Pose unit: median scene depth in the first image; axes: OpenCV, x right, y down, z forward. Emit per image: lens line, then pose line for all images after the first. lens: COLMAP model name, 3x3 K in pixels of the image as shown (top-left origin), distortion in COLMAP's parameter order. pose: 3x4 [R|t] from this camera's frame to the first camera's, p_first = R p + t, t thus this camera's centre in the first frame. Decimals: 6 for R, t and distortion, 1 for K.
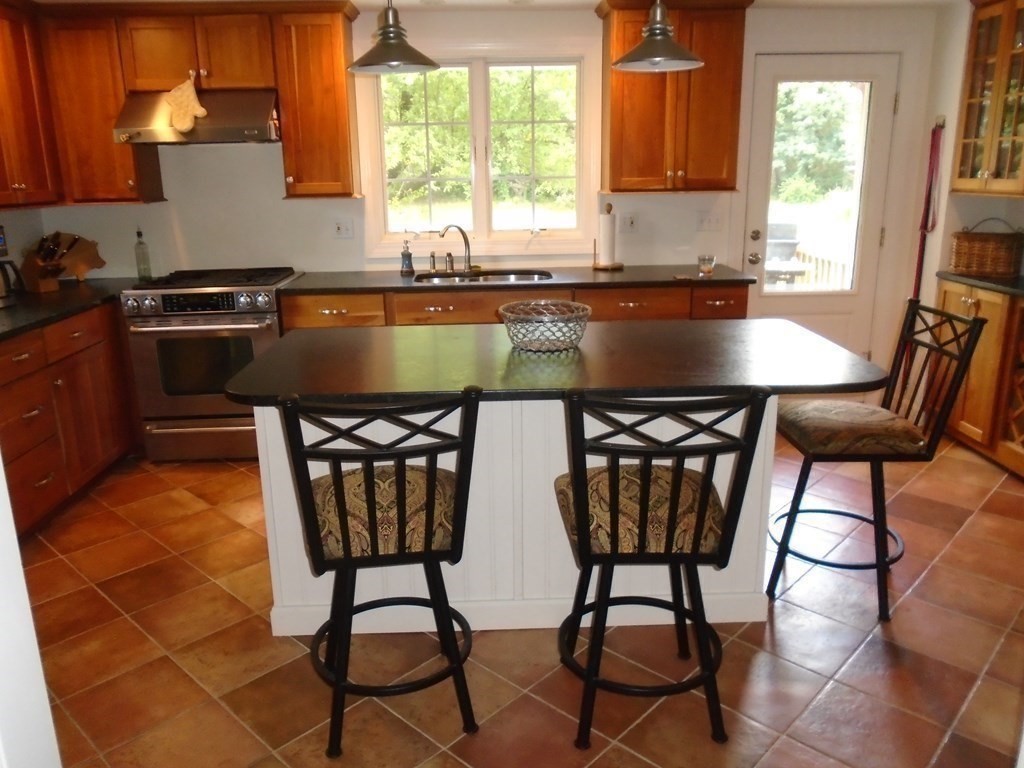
lens RADIAL K [[775.7, 0, 507.6], [0, 775.7, 381.8], [0, 0, 1]] dist [-0.022818, 0.003966]
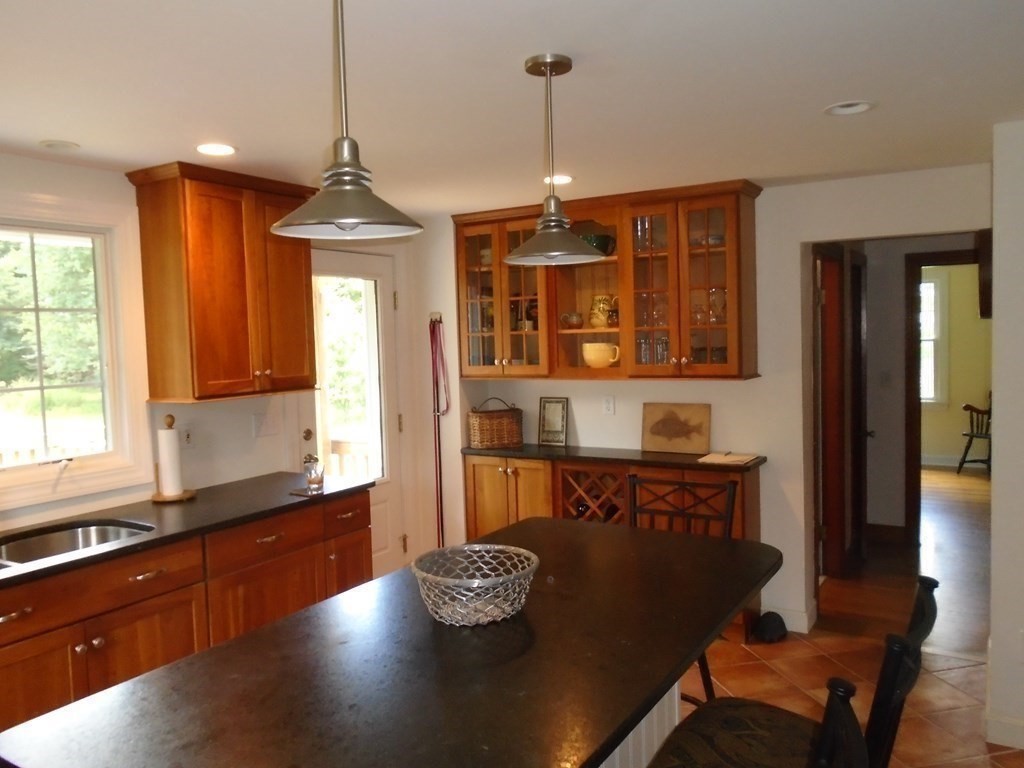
lens RADIAL K [[775.7, 0, 511.3], [0, 775.7, 386.8], [0, 0, 1]] dist [-0.022818, 0.003966]
pose [[0.549341, -0.054588, 0.833813, -0.333189], [0.242871, 0.965215, -0.096820, -0.107846], [-0.799523, 0.255696, 0.543491, 0.331313]]
